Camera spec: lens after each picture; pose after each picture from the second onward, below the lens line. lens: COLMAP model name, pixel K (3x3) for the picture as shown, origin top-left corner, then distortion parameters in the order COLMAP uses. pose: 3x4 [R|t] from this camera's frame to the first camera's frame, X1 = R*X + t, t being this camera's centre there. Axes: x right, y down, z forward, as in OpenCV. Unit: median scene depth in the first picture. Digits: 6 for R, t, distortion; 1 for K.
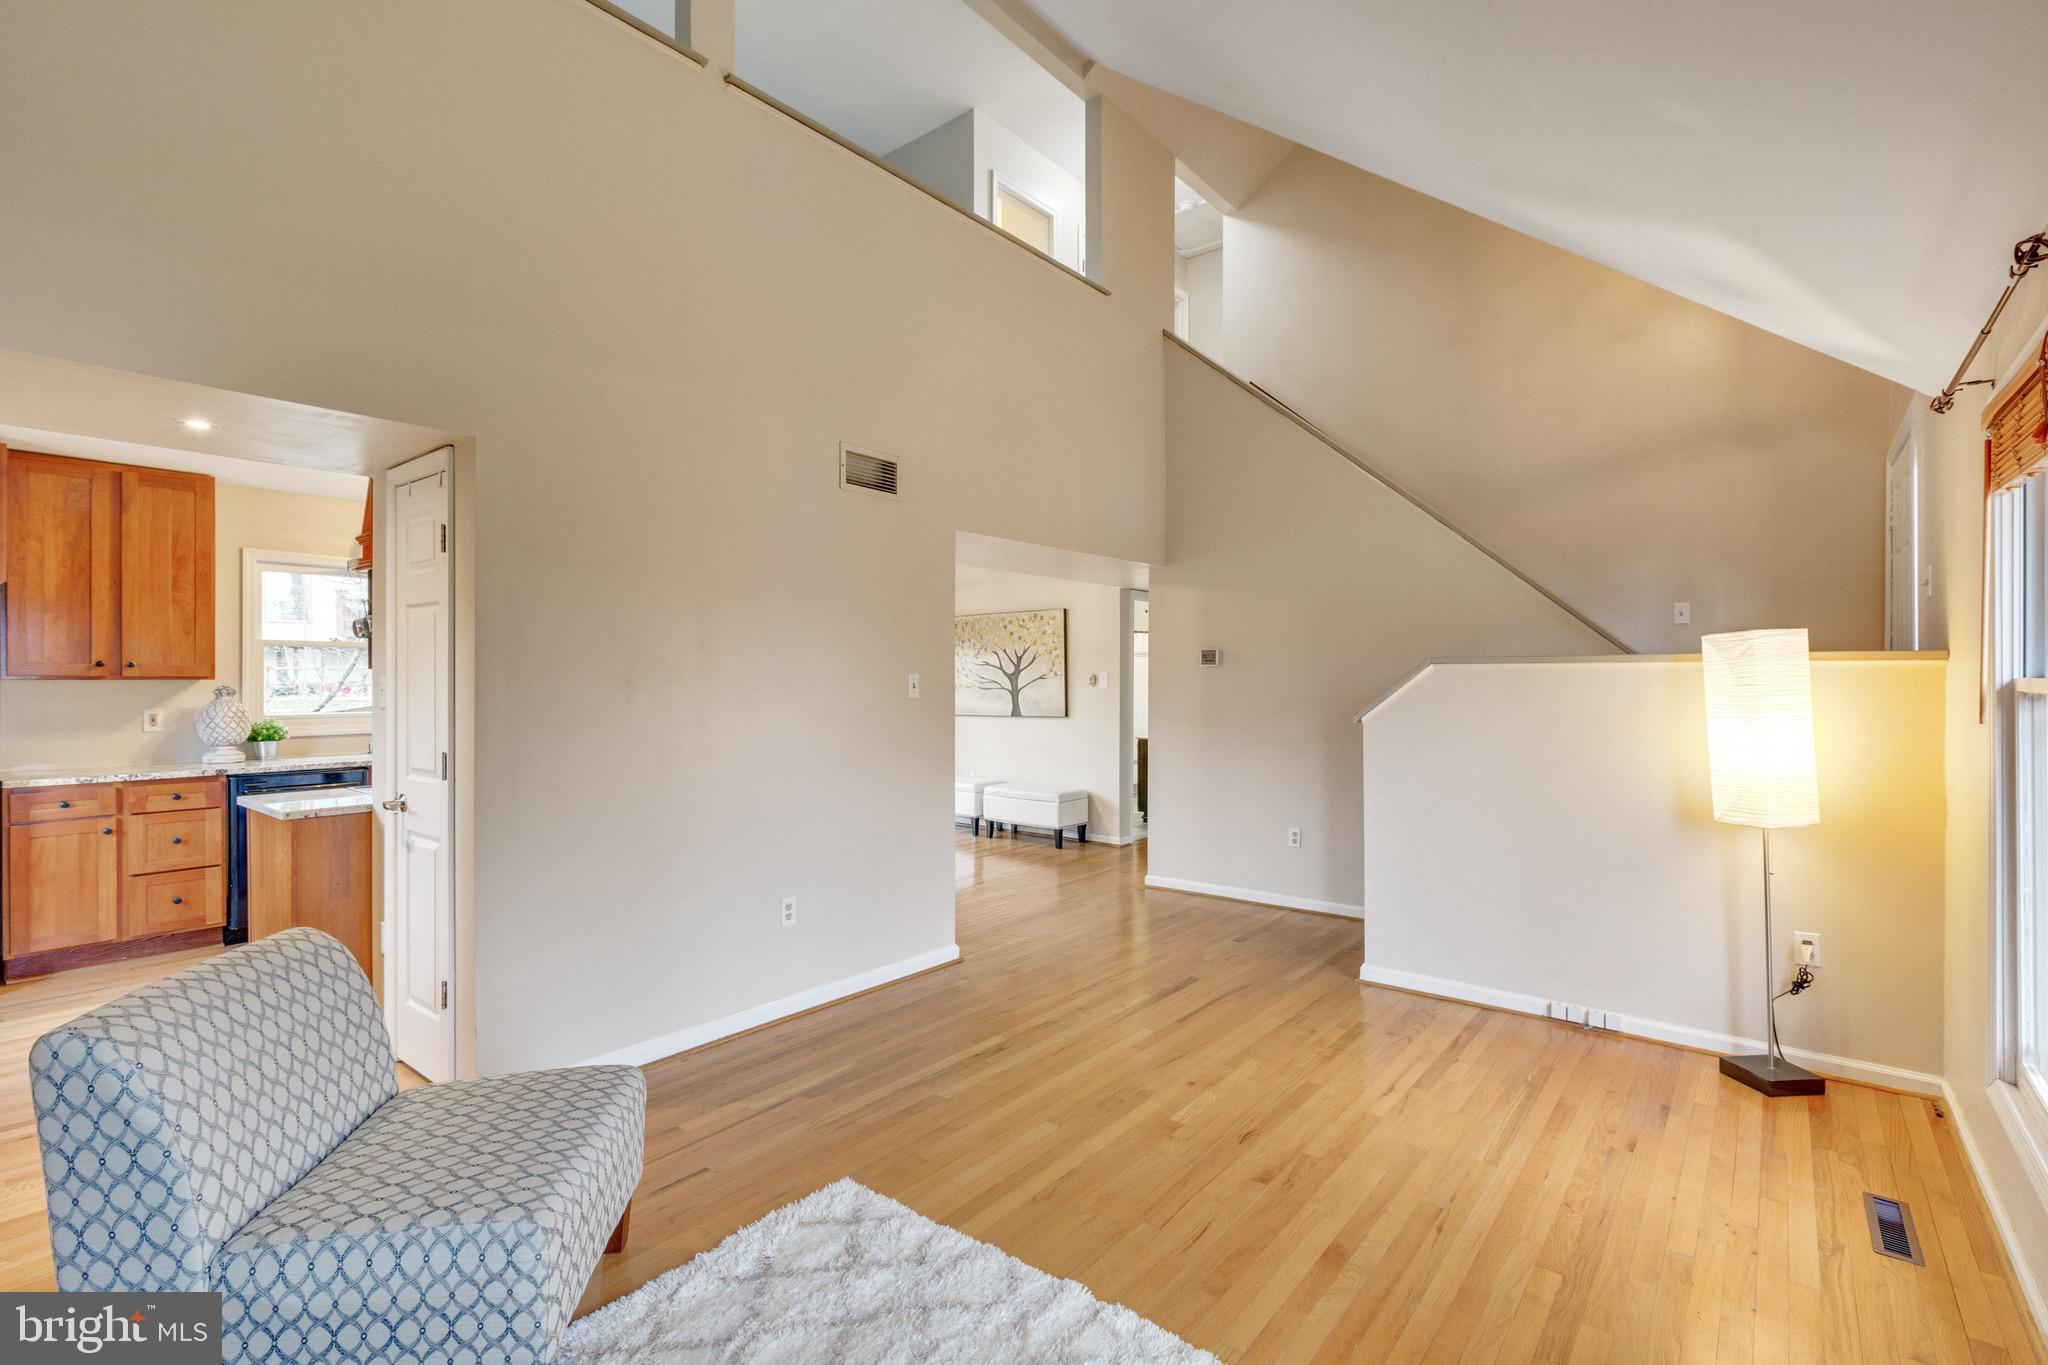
lens RADIAL K [[922.6, 0, 1018.9], [0, 922.6, 666.9], [0, 0, 1]] dist [0.000475, -0.000486]
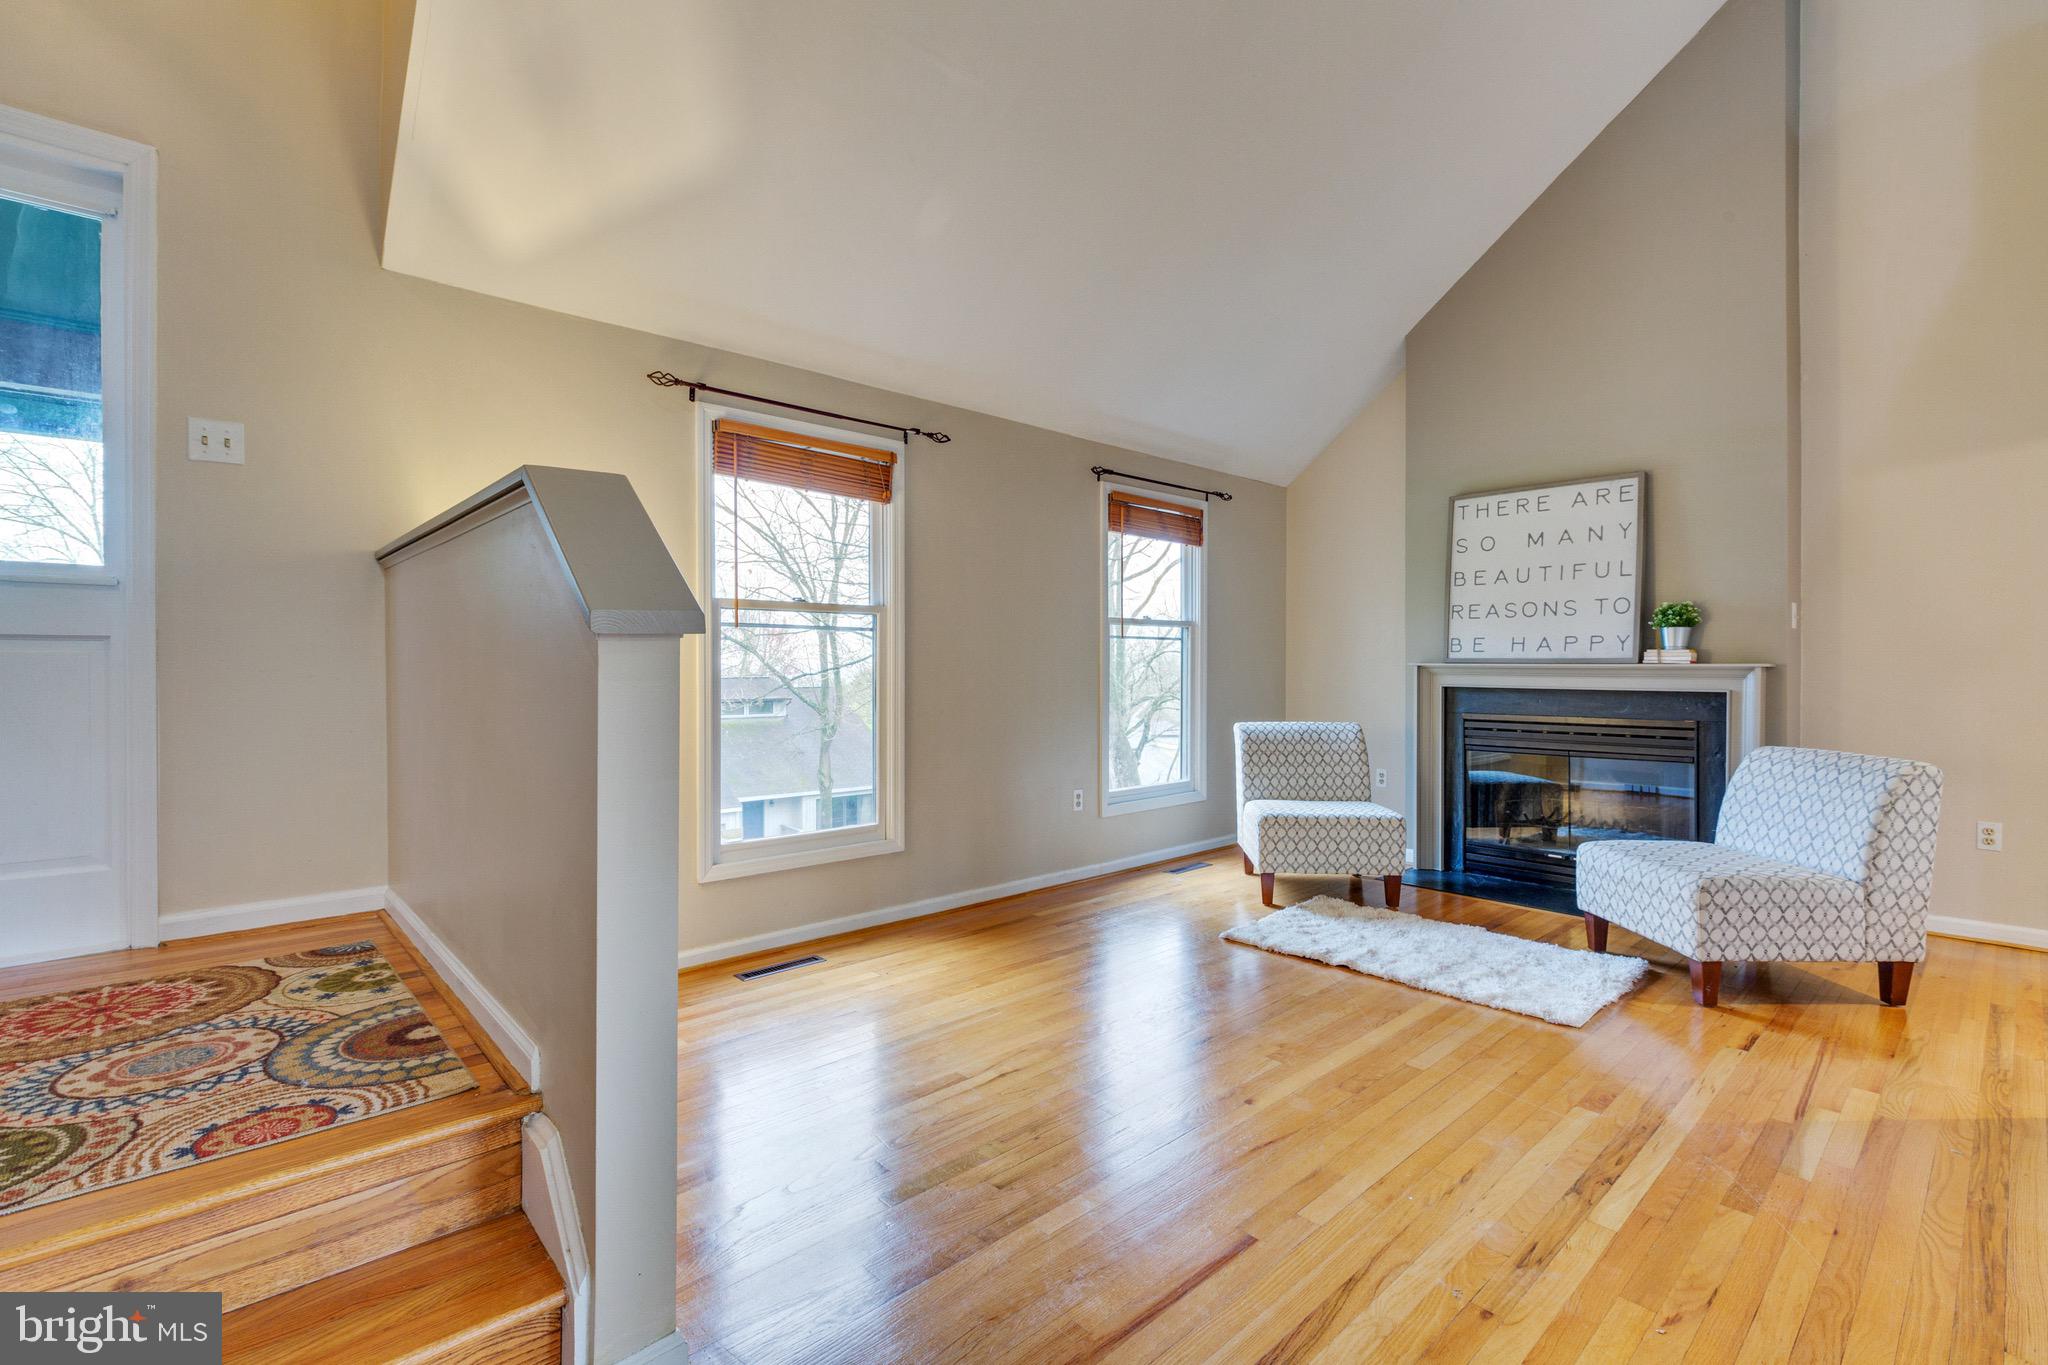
lens RADIAL K [[922.6, 0, 1018.9], [0, 922.6, 666.9], [0, 0, 1]] dist [0.000475, -0.000486]
pose [[-0.990294, -0.001337, 0.138985, 0.251484], [-0.002323, 0.999973, -0.006927, 0.093319], [-0.138972, -0.007182, -0.990270, 1.654909]]
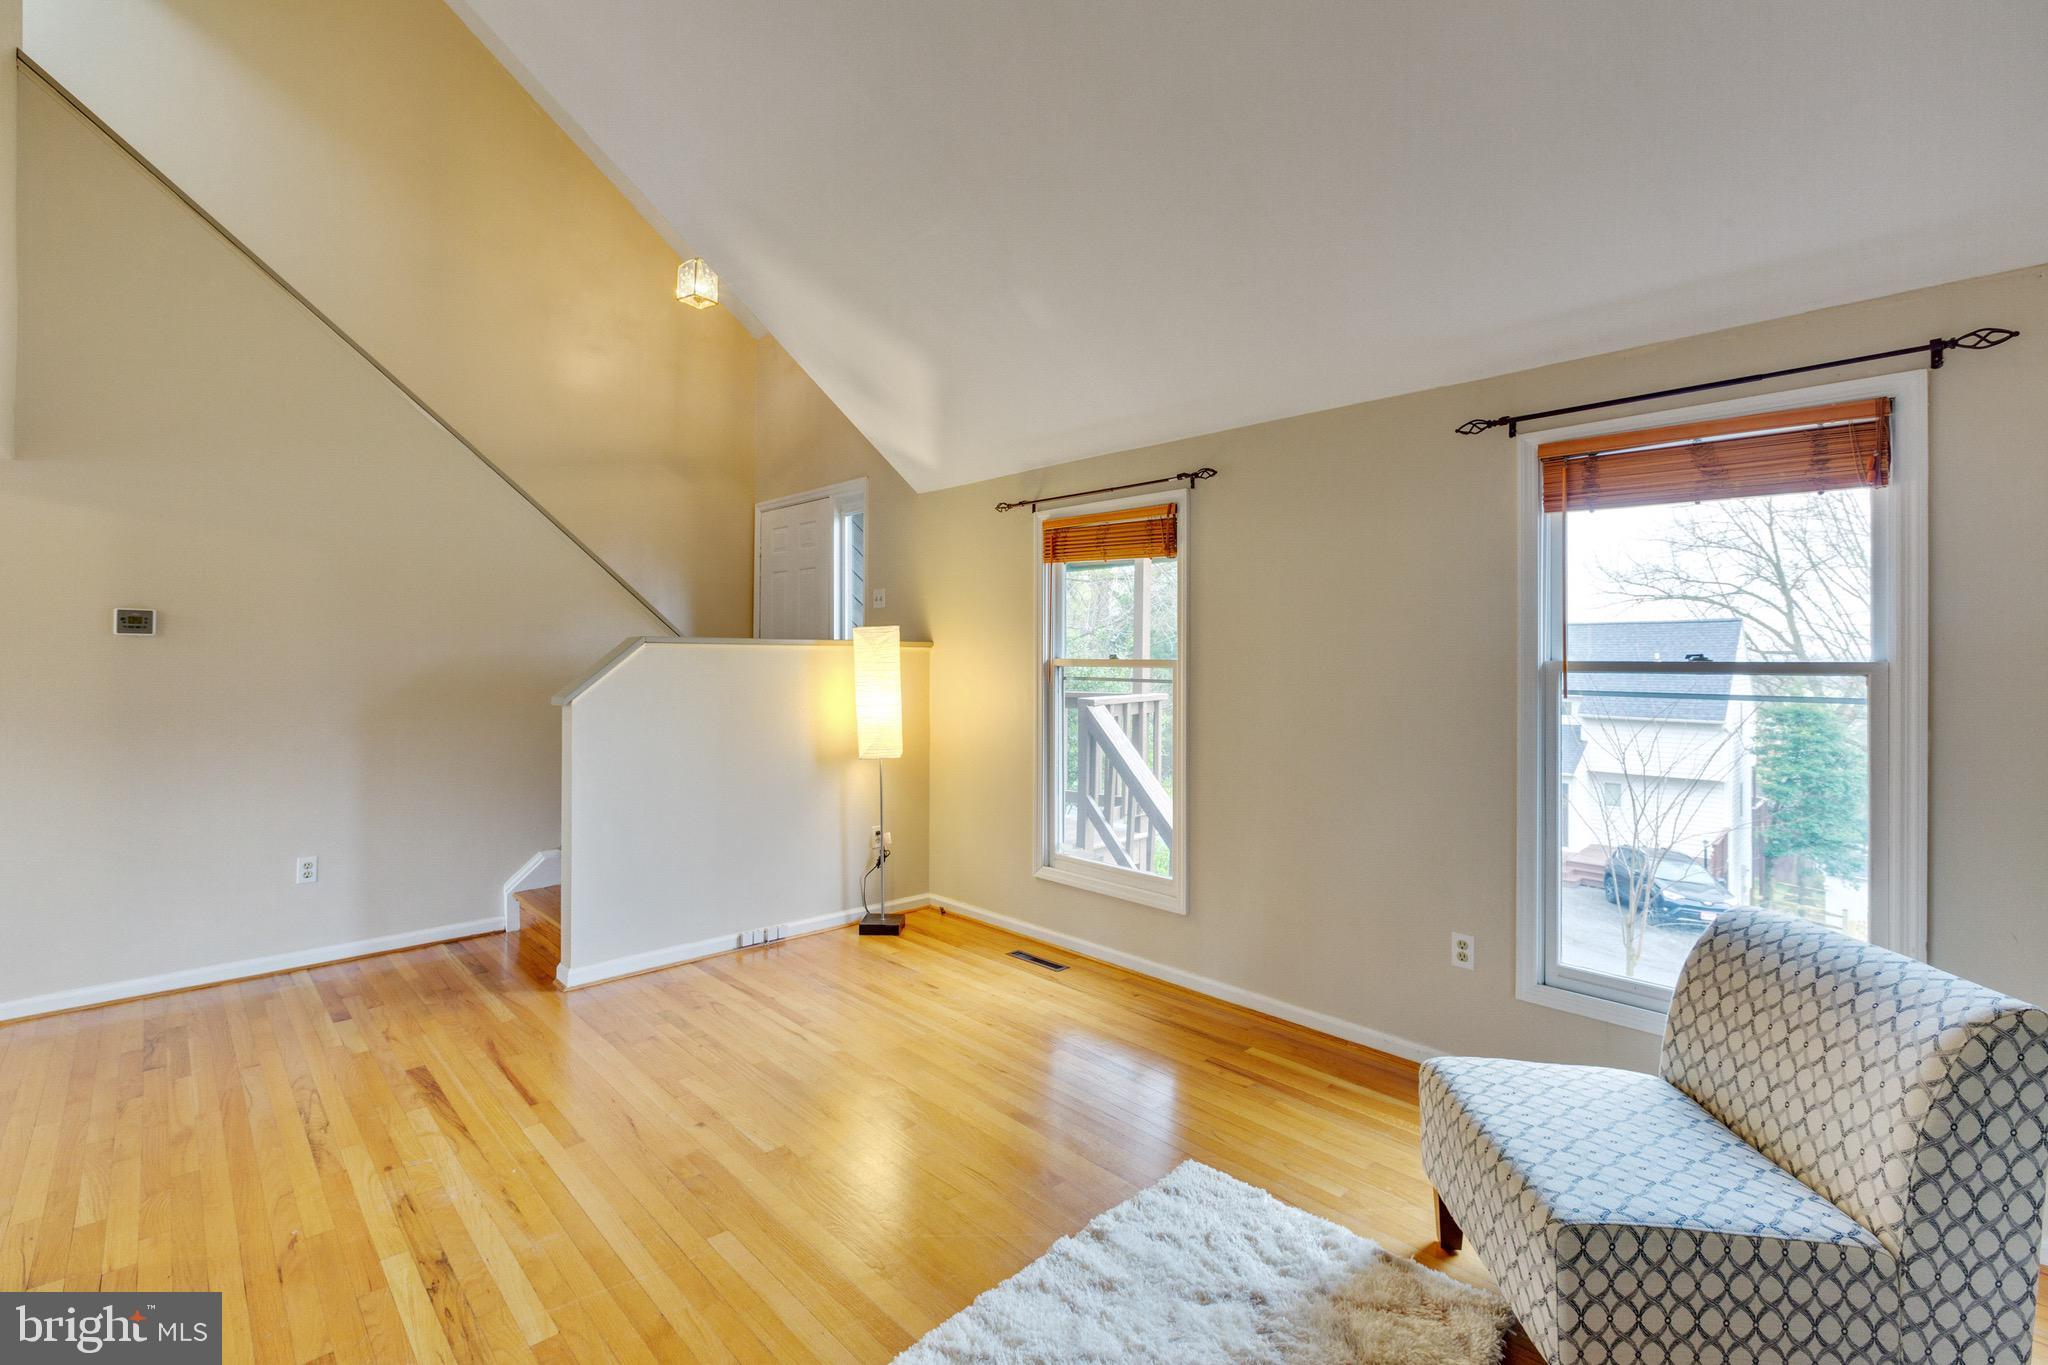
lens RADIAL K [[922.6, 0, 1018.9], [0, 922.6, 666.9], [0, 0, 1]] dist [0.000475, -0.000486]
pose [[0.126976, -0.009699, 0.991858, -0.587408], [-0.017586, 0.999773, 0.012028, 0.004899], [-0.991750, -0.018970, 0.126777, 0.558834]]
